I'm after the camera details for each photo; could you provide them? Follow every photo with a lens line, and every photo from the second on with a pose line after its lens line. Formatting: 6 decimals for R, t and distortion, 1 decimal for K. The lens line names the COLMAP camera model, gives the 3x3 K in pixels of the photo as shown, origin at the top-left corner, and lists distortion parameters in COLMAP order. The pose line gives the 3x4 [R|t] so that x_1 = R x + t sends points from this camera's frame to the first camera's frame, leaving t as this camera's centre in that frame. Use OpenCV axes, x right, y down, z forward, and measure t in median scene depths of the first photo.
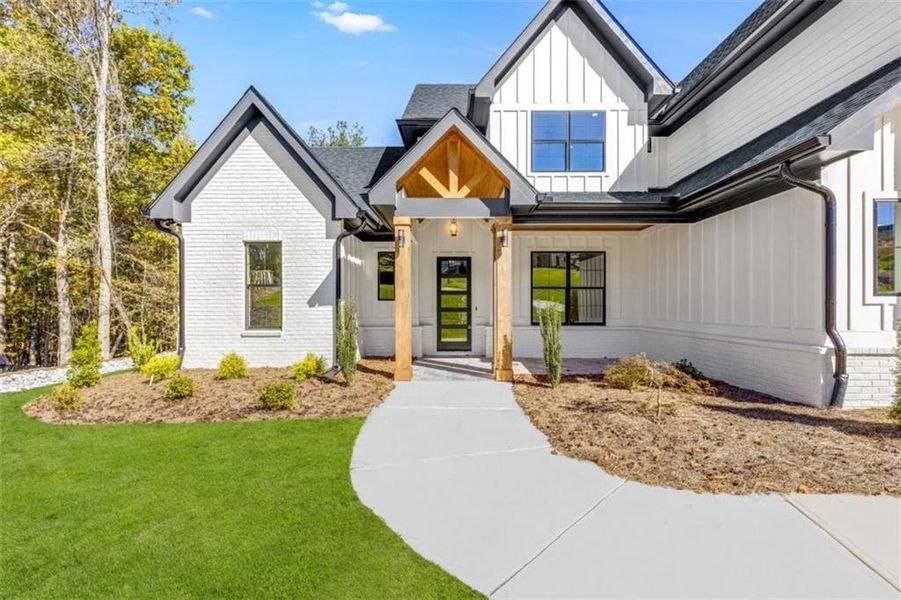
lens RADIAL K [[366.8, 0, 450.5], [0, 366.8, 300.0], [0, 0, 1]] dist [-0.008272, 0.000147]
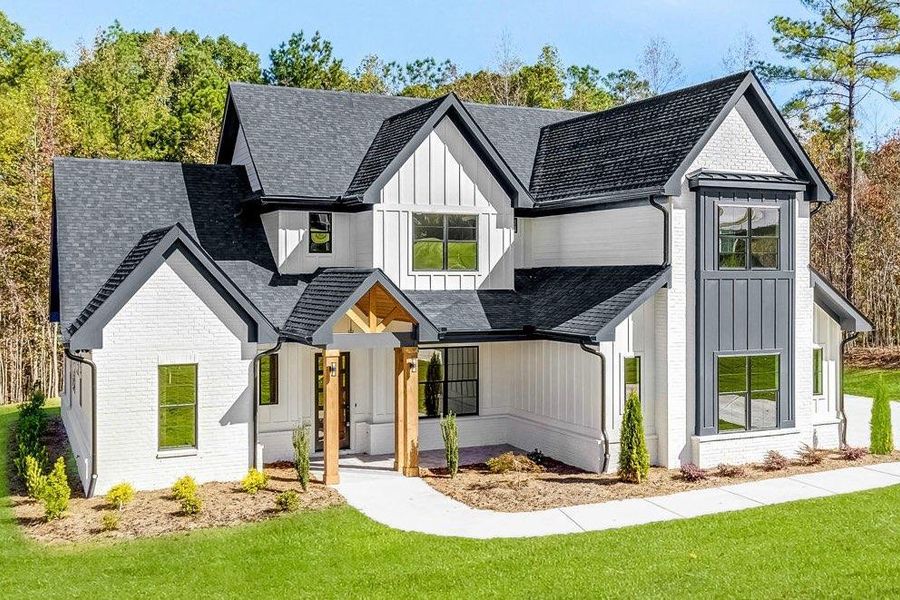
lens RADIAL K [[999.8, 0, 450.0], [0, 999.8, 300.0], [0, 0, 1]] dist [-0.015070, 0.000705]
pose [[0.910726, -0.028088, 0.412056, -0.970071], [0.007629, 0.998659, 0.051211, -0.477549], [-0.412942, -0.043496, 0.909718, -1.837466]]
